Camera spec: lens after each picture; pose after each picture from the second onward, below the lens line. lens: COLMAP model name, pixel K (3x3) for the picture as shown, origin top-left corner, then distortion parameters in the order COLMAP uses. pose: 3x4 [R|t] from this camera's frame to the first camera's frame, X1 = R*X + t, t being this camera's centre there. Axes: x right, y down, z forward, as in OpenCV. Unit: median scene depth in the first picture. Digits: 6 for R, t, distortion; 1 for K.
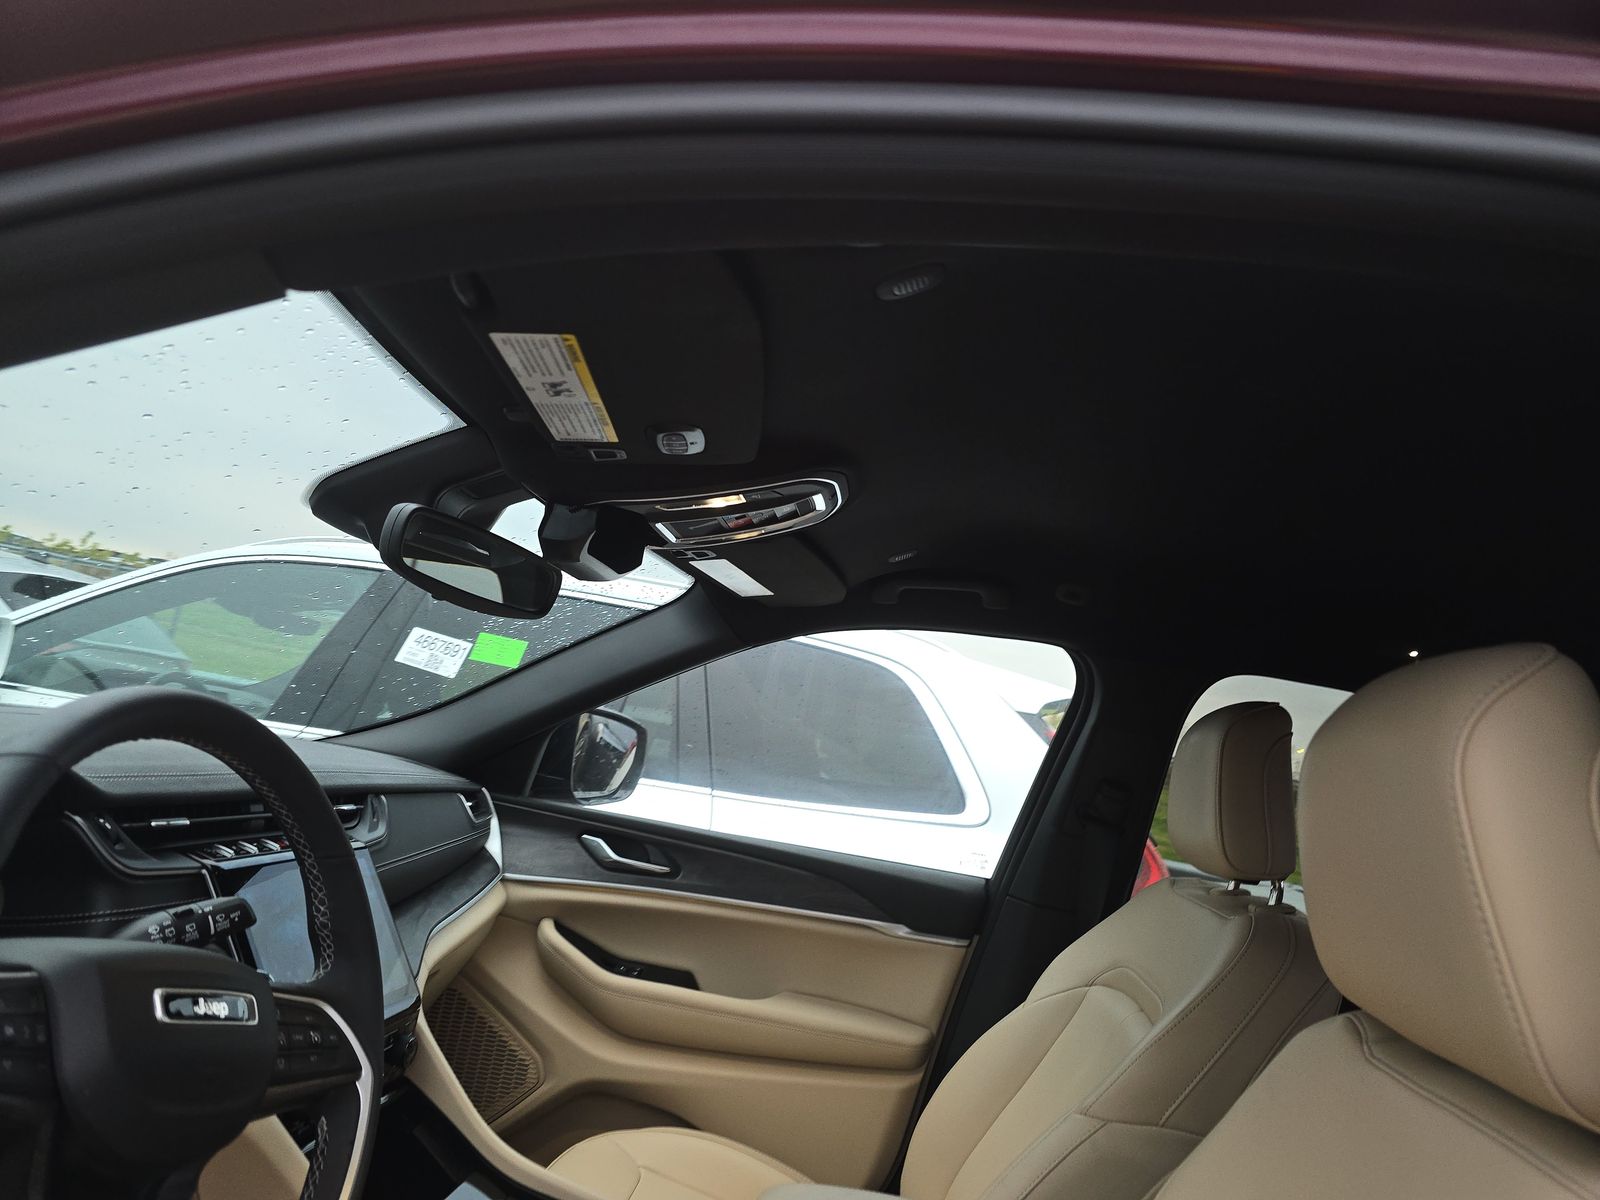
lens RADIAL K [[1069.4, 0, 806.9], [0, 1069.4, 606.1], [0, 0, 1]] dist [0.052337, -0.049092]
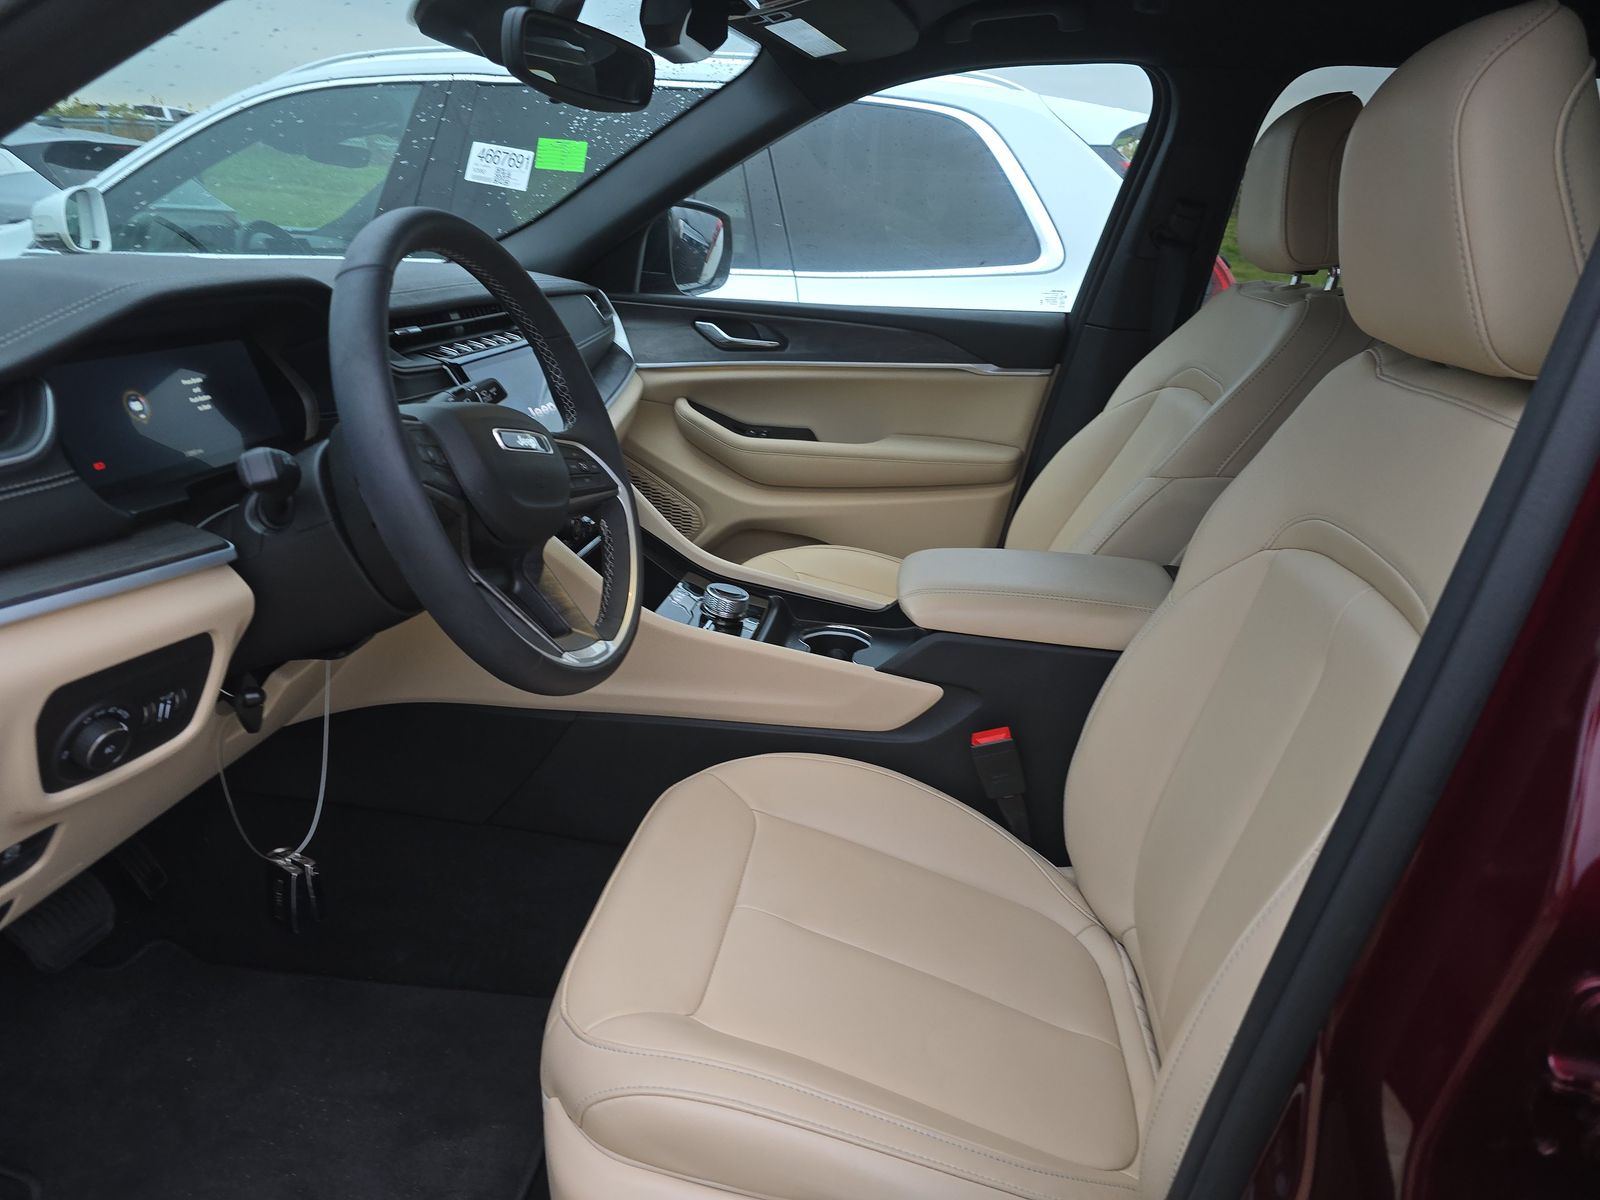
lens RADIAL K [[1069.4, 0, 806.9], [0, 1069.4, 606.1], [0, 0, 1]] dist [0.052337, -0.049092]
pose [[0.990487, -0.107747, -0.085587, -0.033074], [0.134741, 0.885654, 0.444367, -0.004251], [0.027921, -0.451672, 0.891747, -0.121144]]
